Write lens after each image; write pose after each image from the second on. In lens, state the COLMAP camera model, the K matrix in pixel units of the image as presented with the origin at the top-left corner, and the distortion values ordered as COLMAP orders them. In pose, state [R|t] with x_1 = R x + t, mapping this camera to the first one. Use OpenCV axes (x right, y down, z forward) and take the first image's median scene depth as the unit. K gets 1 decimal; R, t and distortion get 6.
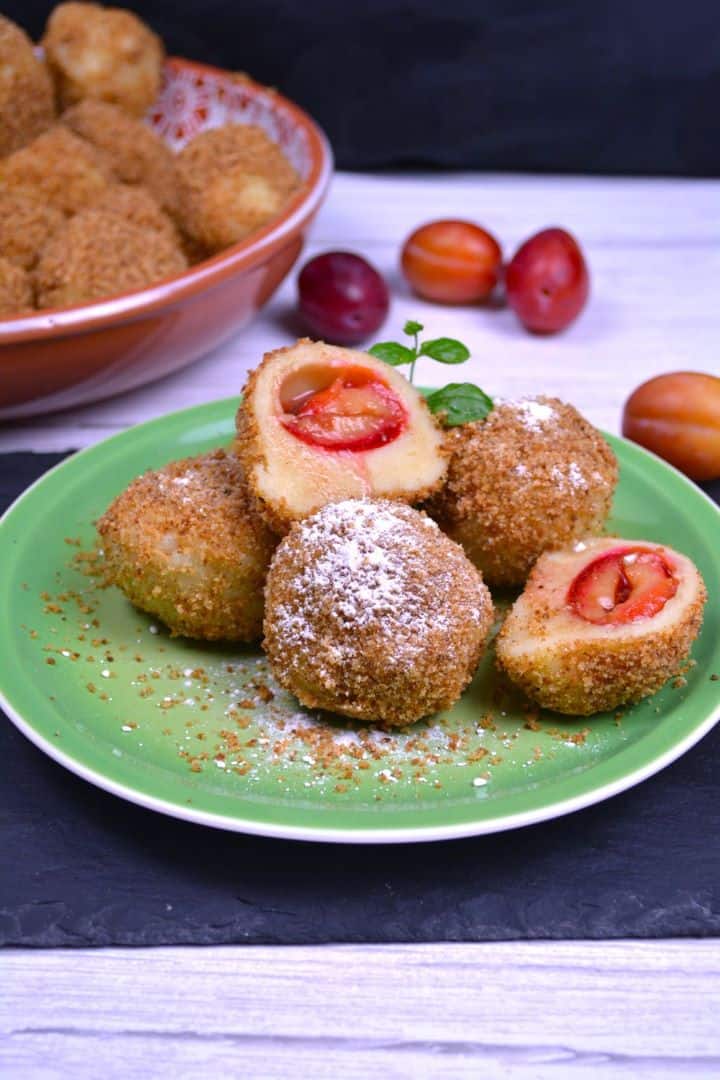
lens RADIAL K [[1555.1, 0, 368.0], [0, 1555.1, 543.8], [0, 0, 1]] dist [0.002279, 0.000000]
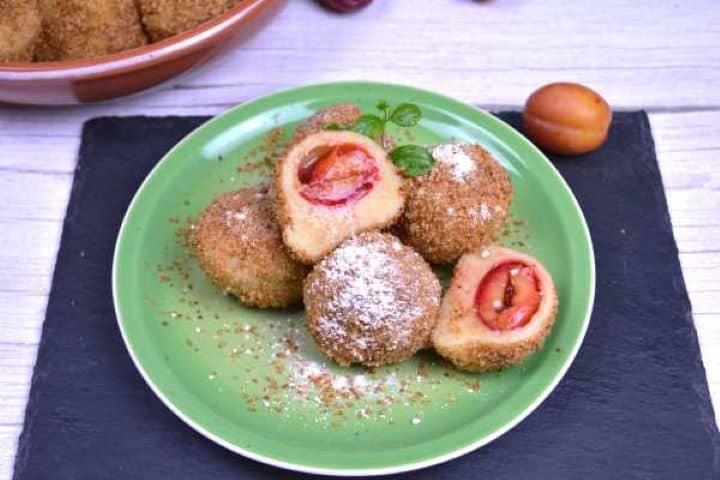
lens RADIAL K [[1036.7, 0, 356.9], [0, 1036.7, 238.1], [0, 0, 1]] dist [0.002279, 0.000000]
pose [[0.999718, 0.009387, -0.021818, 0.026546], [-0.001529, 0.942111, 0.335297, -0.385635], [0.023703, -0.335169, 0.941860, -0.016799]]
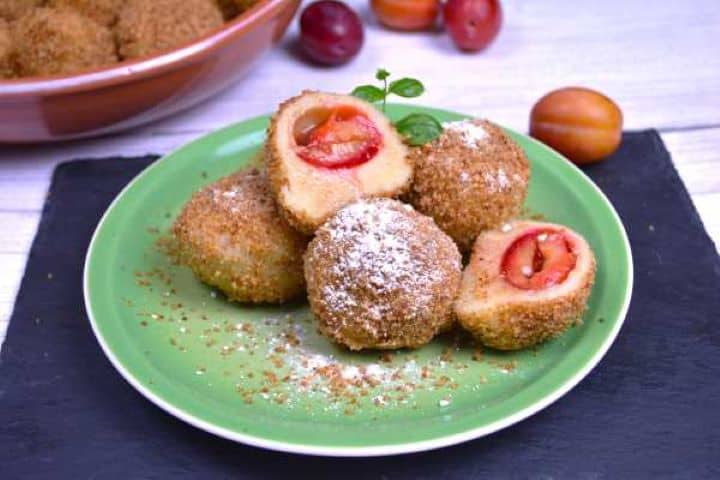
lens RADIAL K [[1036.7, 0, 359.6], [0, 1036.7, 235.3], [0, 0, 1]] dist [0.002279, 0.000000]
pose [[0.999190, -0.039189, 0.009138, -0.009140], [0.038223, 0.995301, 0.088961, -0.083818], [-0.012581, -0.088539, 0.995993, 0.044602]]
